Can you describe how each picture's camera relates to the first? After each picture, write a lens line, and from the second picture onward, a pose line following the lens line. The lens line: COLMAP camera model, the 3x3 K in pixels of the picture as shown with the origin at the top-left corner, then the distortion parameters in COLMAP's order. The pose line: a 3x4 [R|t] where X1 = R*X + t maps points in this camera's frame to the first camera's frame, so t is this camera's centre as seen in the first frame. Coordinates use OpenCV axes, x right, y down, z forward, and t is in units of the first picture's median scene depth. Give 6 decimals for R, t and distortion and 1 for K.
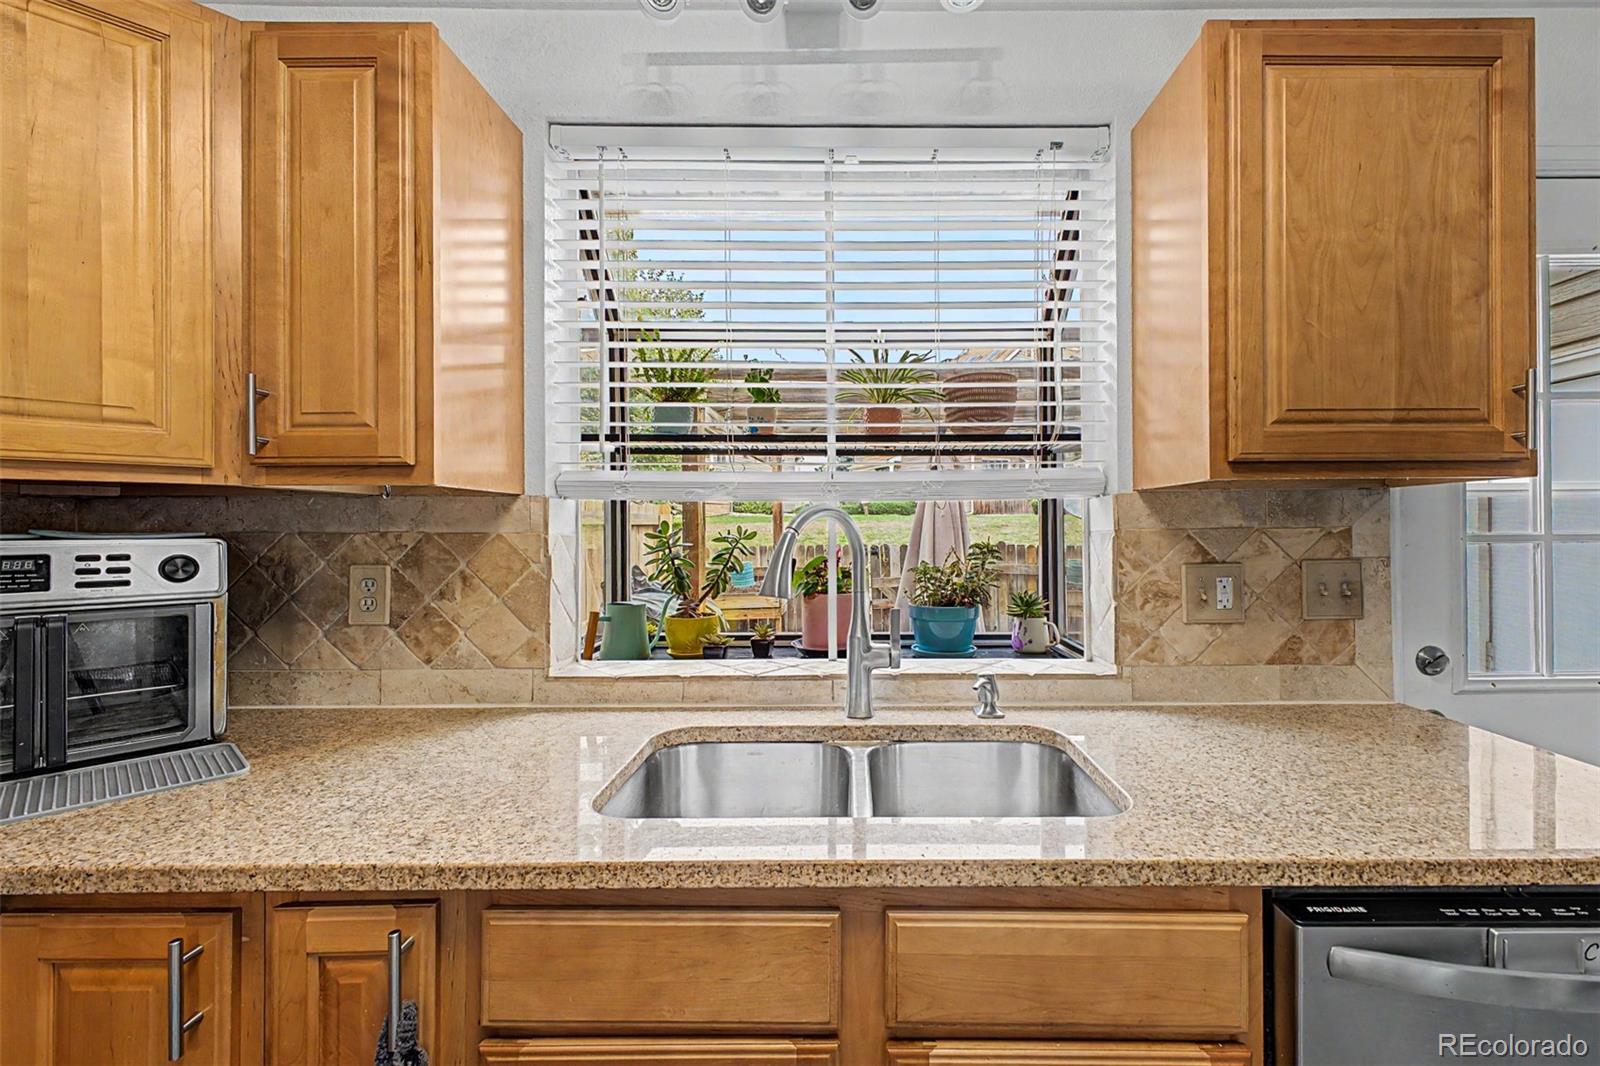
lens RADIAL K [[659.8, 0, 861.8], [0, 659.8, 524.0], [0, 0, 1]] dist [0.002989, 0.000047]
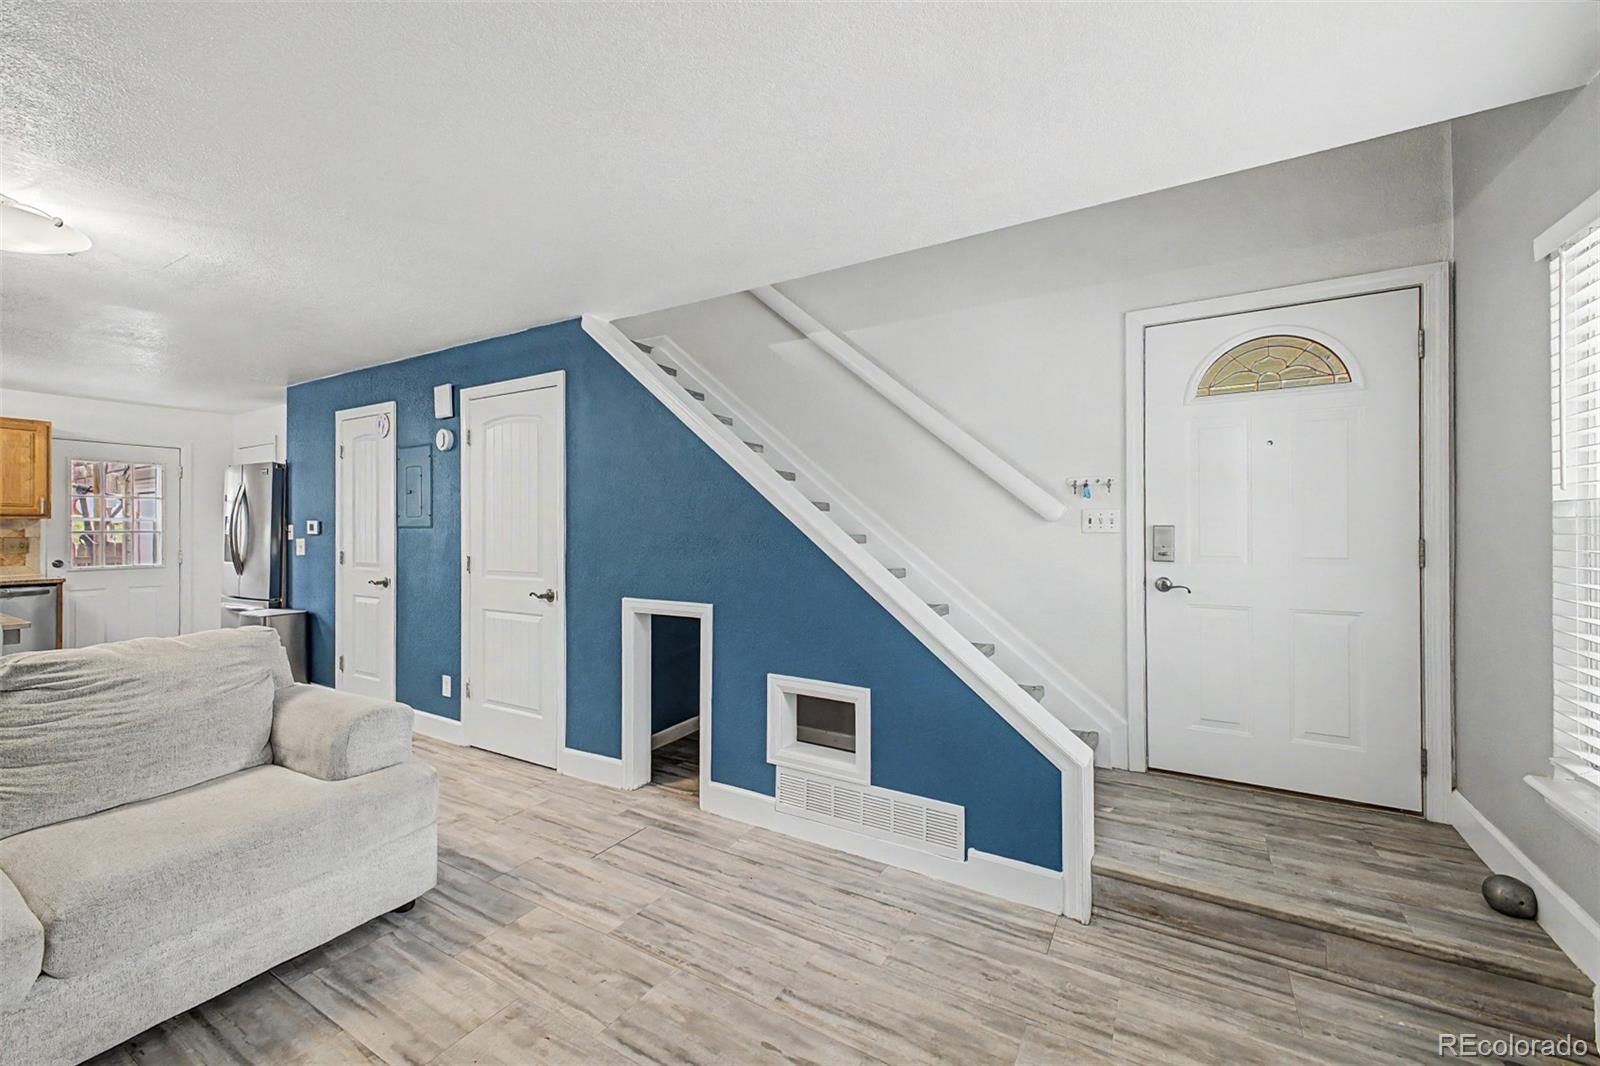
lens RADIAL K [[641.5, 0, 795.5], [0, 641.5, 526.1], [0, 0, 1]] dist [0.019350, -0.006150]
pose [[0.522819, 0.004979, 0.852429, -0.166667], [-0.001092, 0.999986, -0.005171, 0.002547], [-0.852443, 0.001773, 0.522817, -5.799173]]
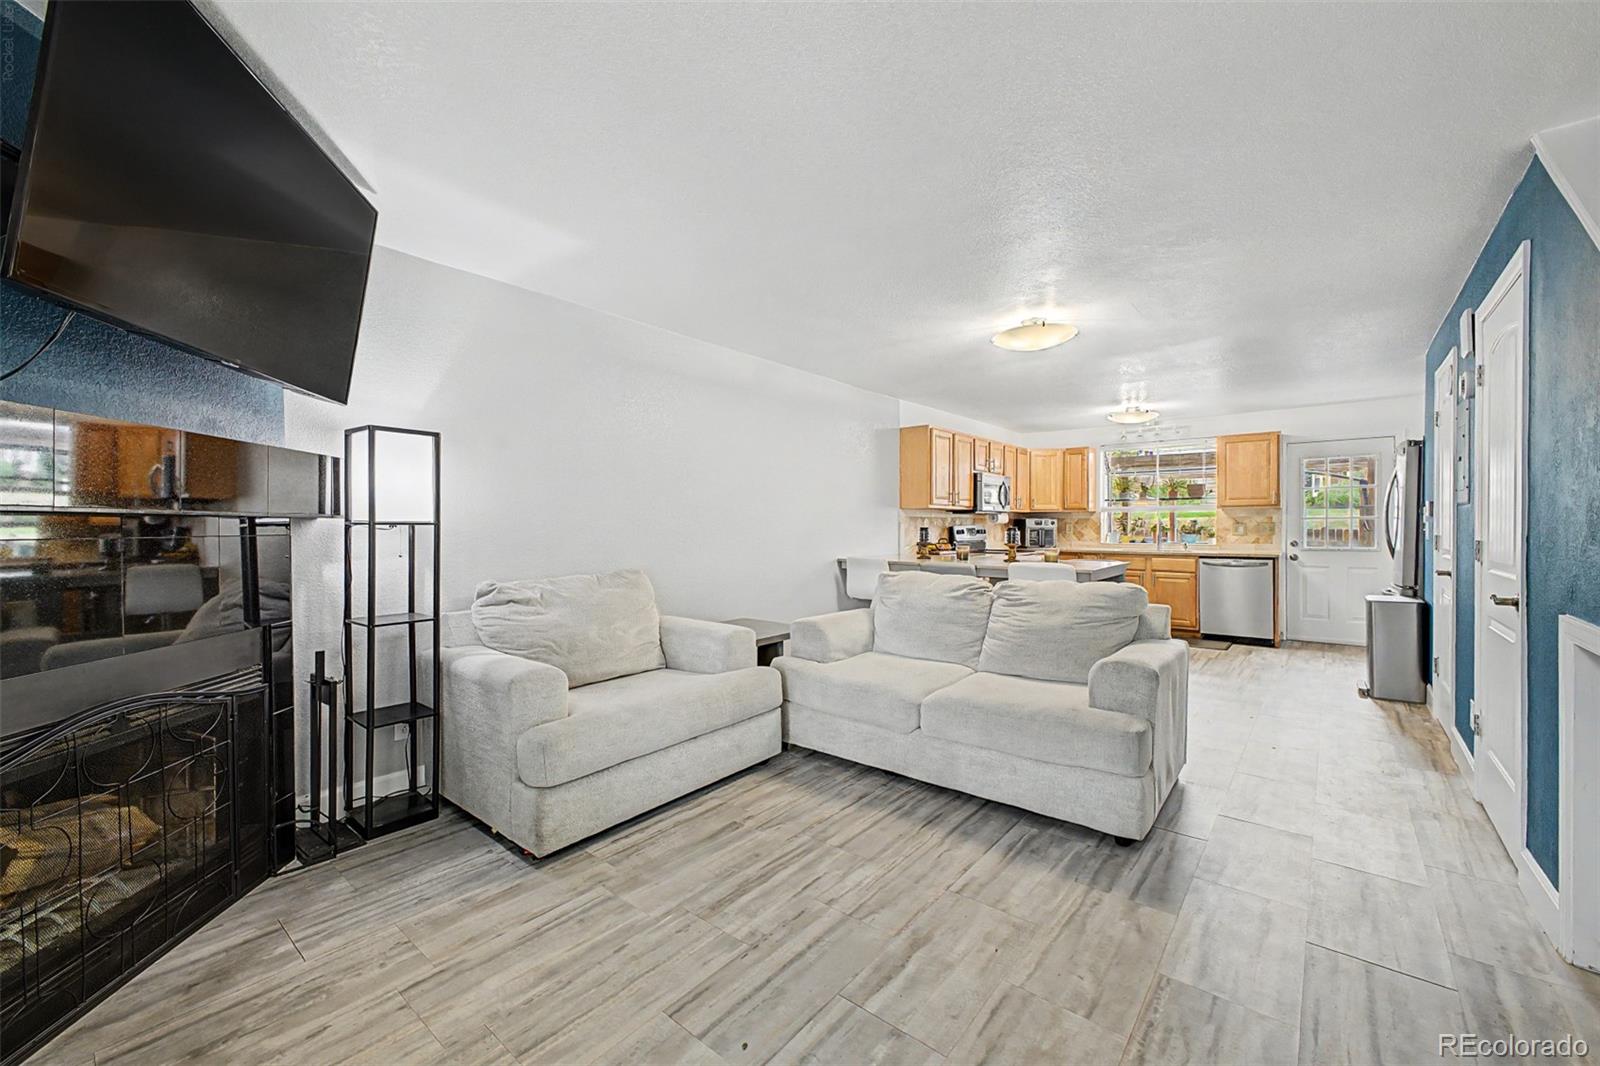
lens RADIAL K [[638.4, 0, 800.0], [0, 638.4, 533.0], [0, 0, 1]] dist [0.005425, -0.000323]
pose [[0.759840, 0.006049, -0.650082, 1.432235], [0.002793, 0.999917, 0.012568, 0.076712], [0.650104, -0.011365, 0.759760, -6.085999]]
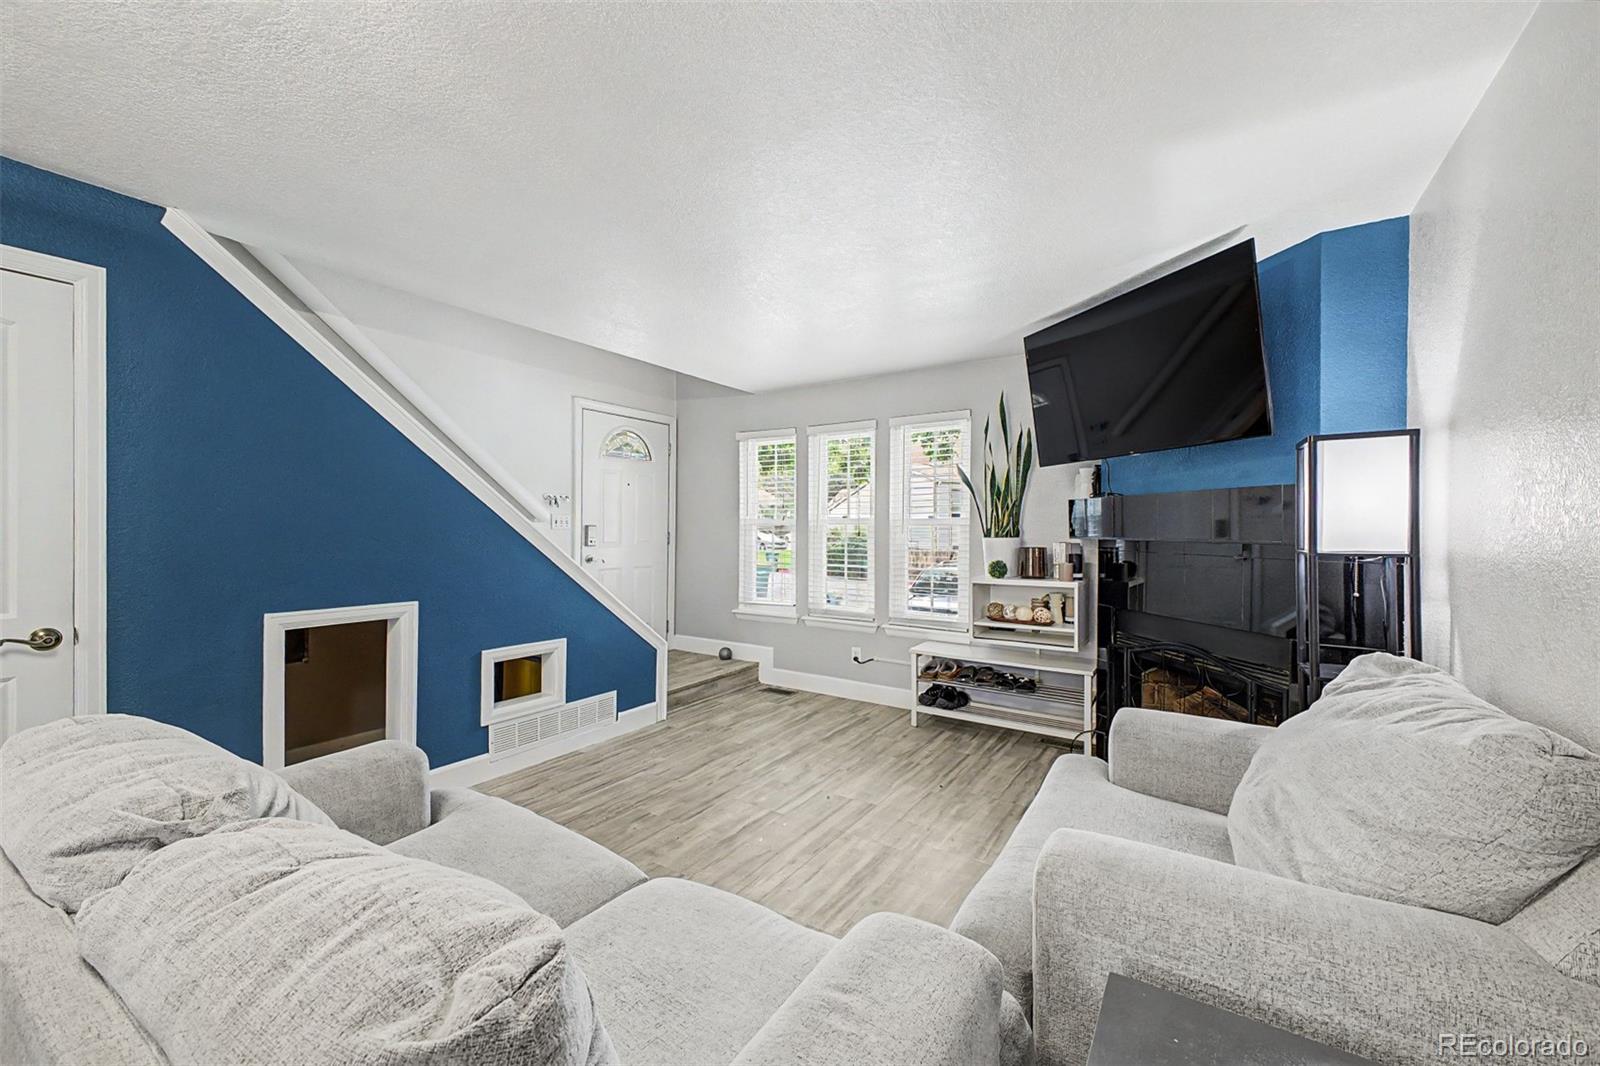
lens RADIAL K [[634.3, 0, 796.5], [0, 634.3, 528.4], [0, 0, 1]] dist [0.016919, -0.007644]
pose [[-0.826028, -0.003425, 0.563619, -0.878108], [-0.004479, 0.999990, -0.000488, 0.003258], [-0.563612, -0.002928, -0.826035, -2.908617]]
